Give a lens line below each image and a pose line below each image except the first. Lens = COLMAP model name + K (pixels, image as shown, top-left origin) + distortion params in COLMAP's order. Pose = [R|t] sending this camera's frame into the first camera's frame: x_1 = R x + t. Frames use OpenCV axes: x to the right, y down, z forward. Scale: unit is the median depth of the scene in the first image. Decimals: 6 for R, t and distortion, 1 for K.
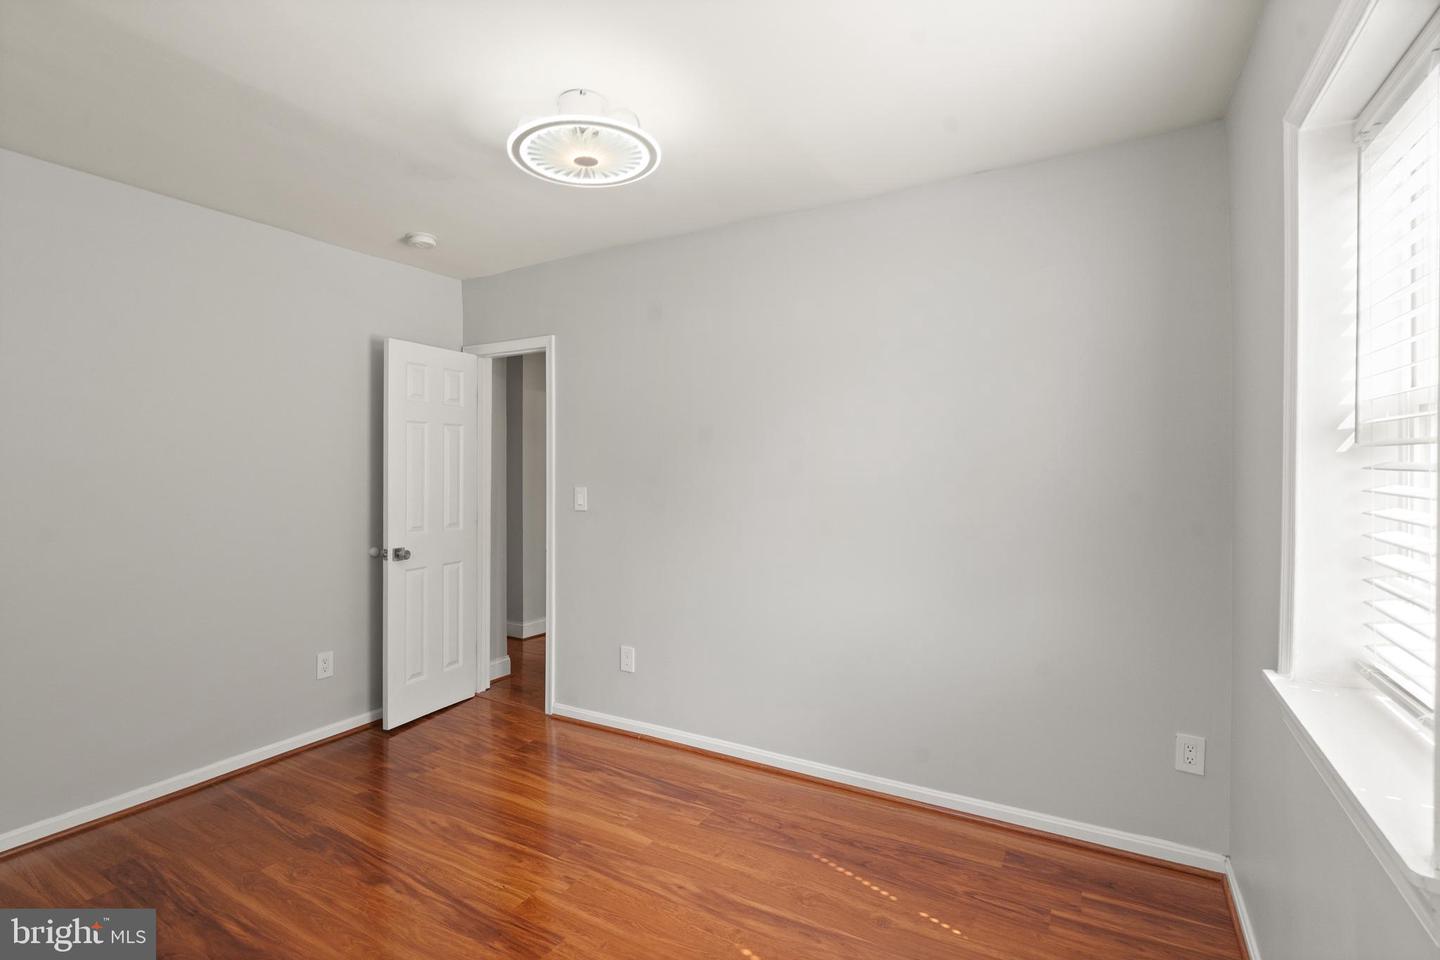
lens RADIAL K [[668.4, 0, 718.3], [0, 668.4, 473.5], [0, 0, 1]] dist [-0.009296, 0.003719]
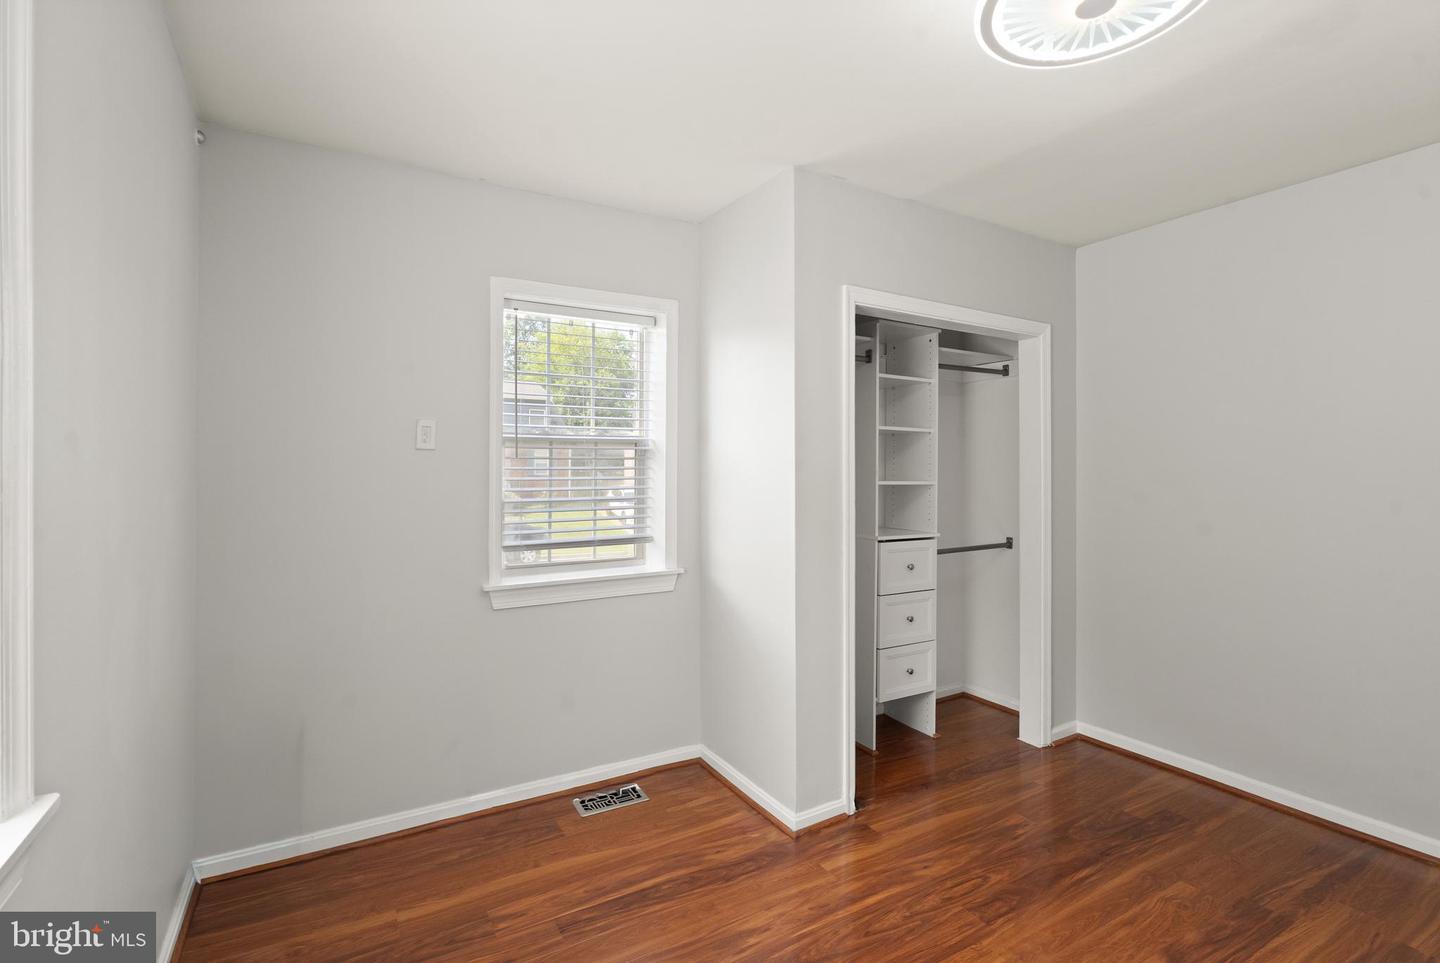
lens RADIAL K [[668.4, 0, 714.8], [0, 668.4, 471.1], [0, 0, 1]] dist [-0.009296, 0.003719]
pose [[-0.508142, -0.002661, -0.861269, 0.443628], [-0.008580, 0.999961, 0.001973, 0.004133], [0.861231, 0.008393, -0.508145, 0.815007]]
